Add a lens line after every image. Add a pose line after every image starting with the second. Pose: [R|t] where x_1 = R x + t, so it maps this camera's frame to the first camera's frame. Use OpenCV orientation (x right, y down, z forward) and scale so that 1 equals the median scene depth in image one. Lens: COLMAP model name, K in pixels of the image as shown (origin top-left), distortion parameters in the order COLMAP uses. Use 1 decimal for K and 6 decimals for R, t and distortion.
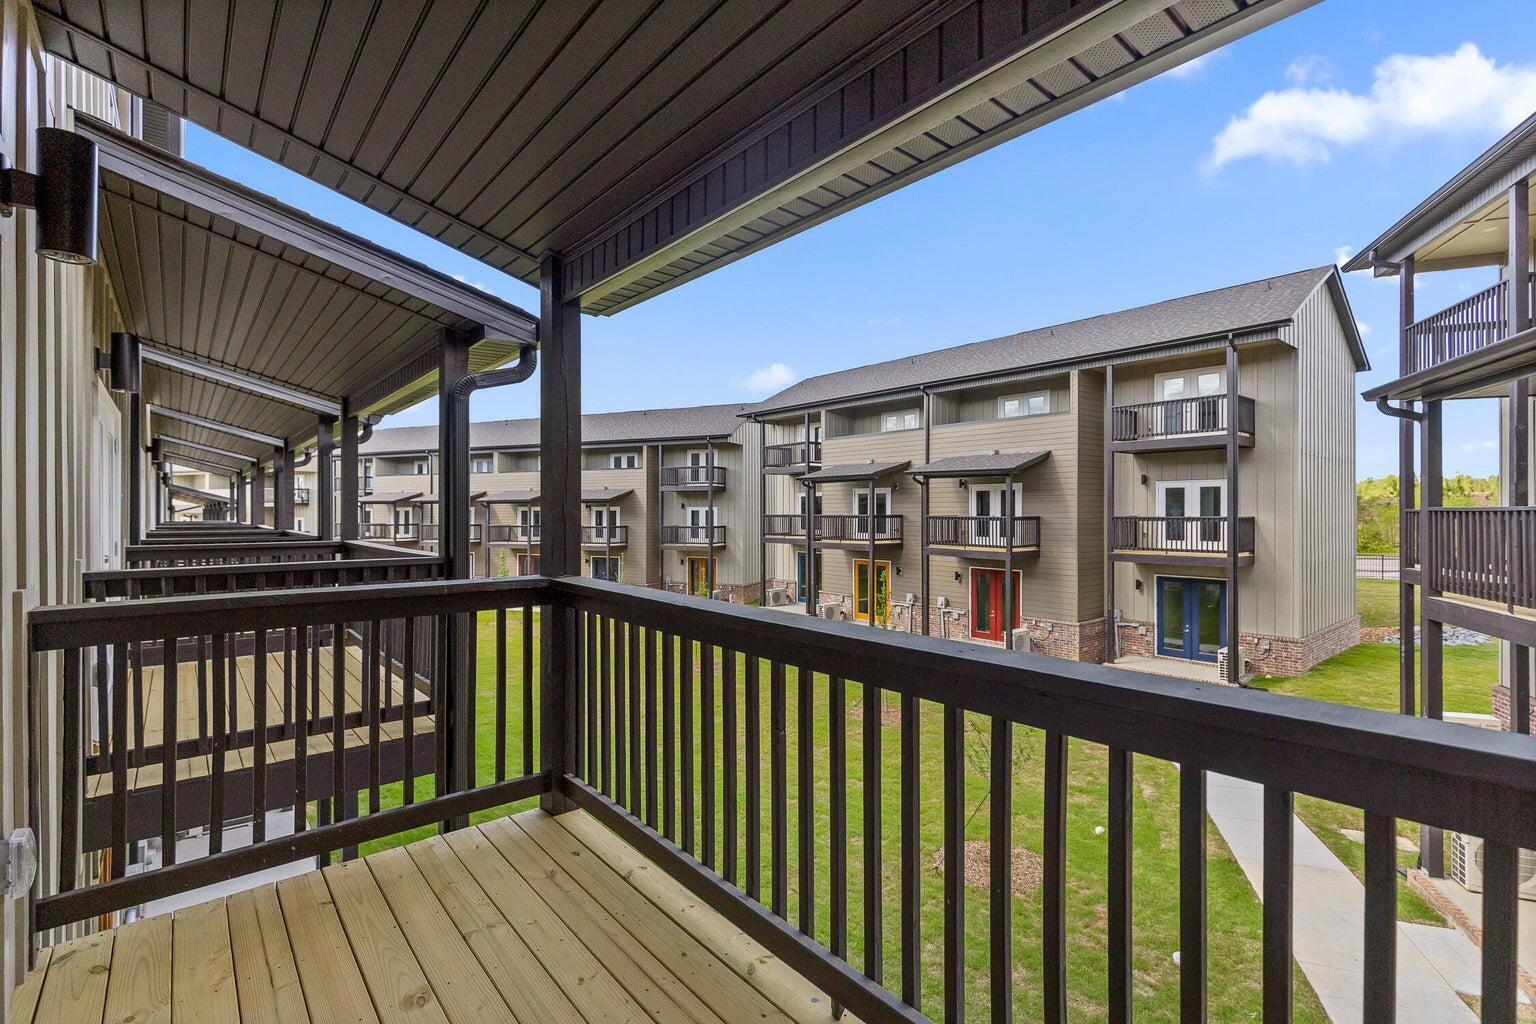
lens RADIAL K [[690.7, 0, 764.8], [0, 690.7, 509.6], [0, 0, 1]] dist [0.010250, -0.000074]
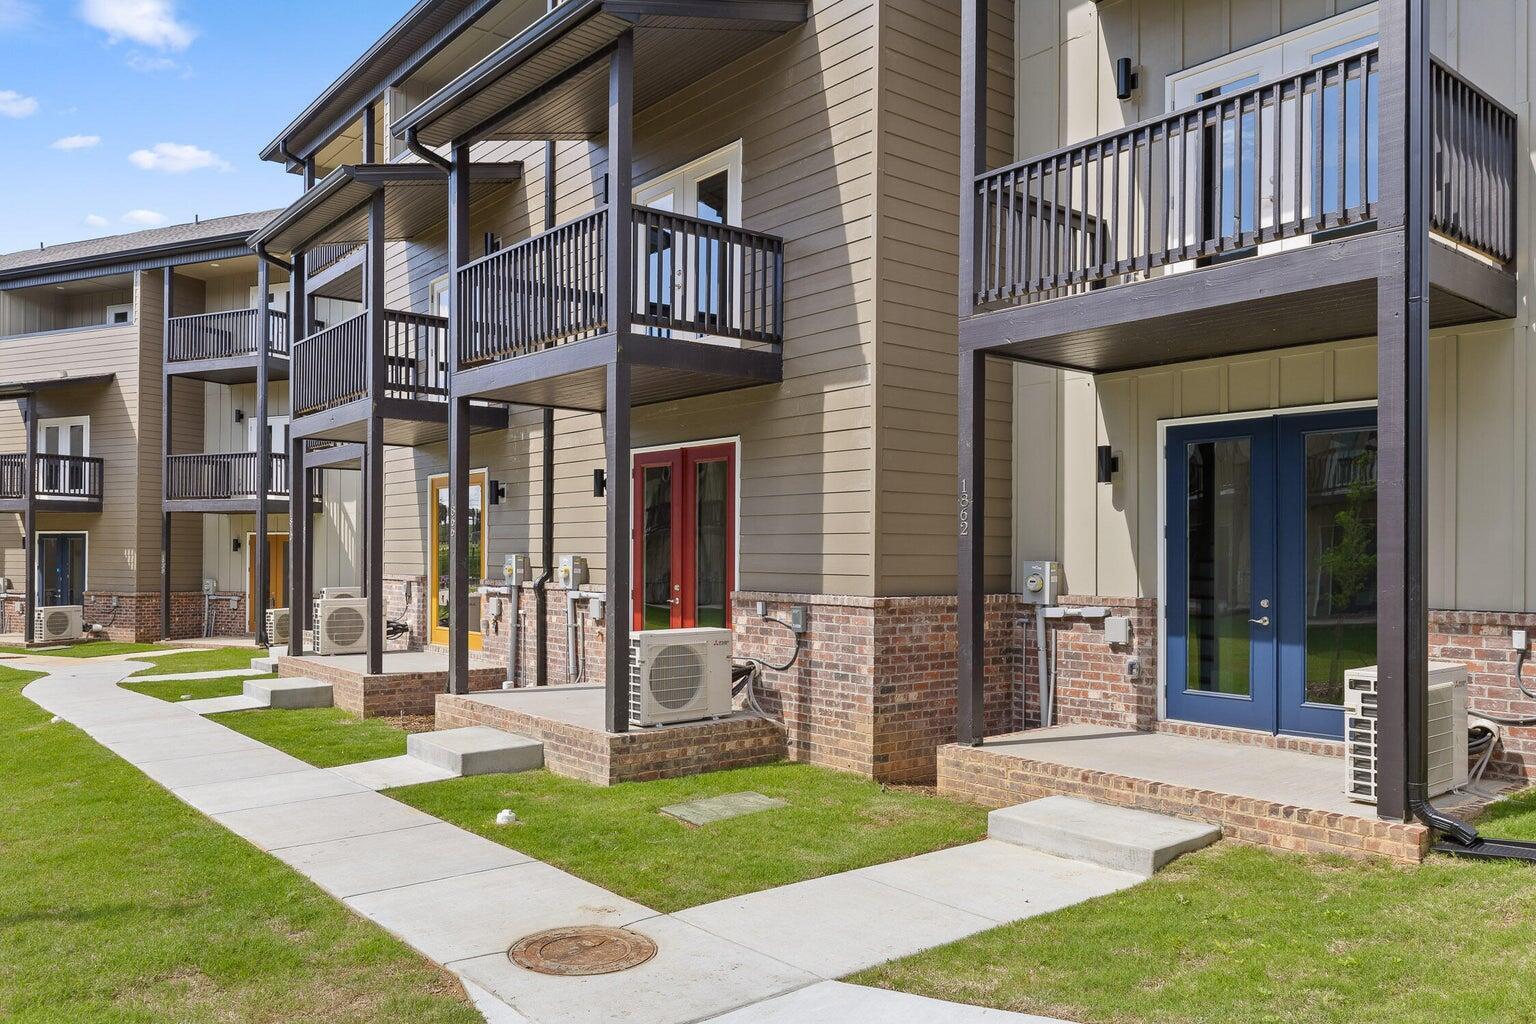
lens RADIAL K [[1126.8, 0, 754.2], [0, 1126.8, 547.9], [0, 0, 1]] dist [-0.010331, -0.001600]
pose [[0.999868, 0.006276, -0.015002, 0.311954], [-0.006243, 0.999978, 0.002263, 0.108215], [0.015016, -0.002169, 0.999885, 0.423608]]
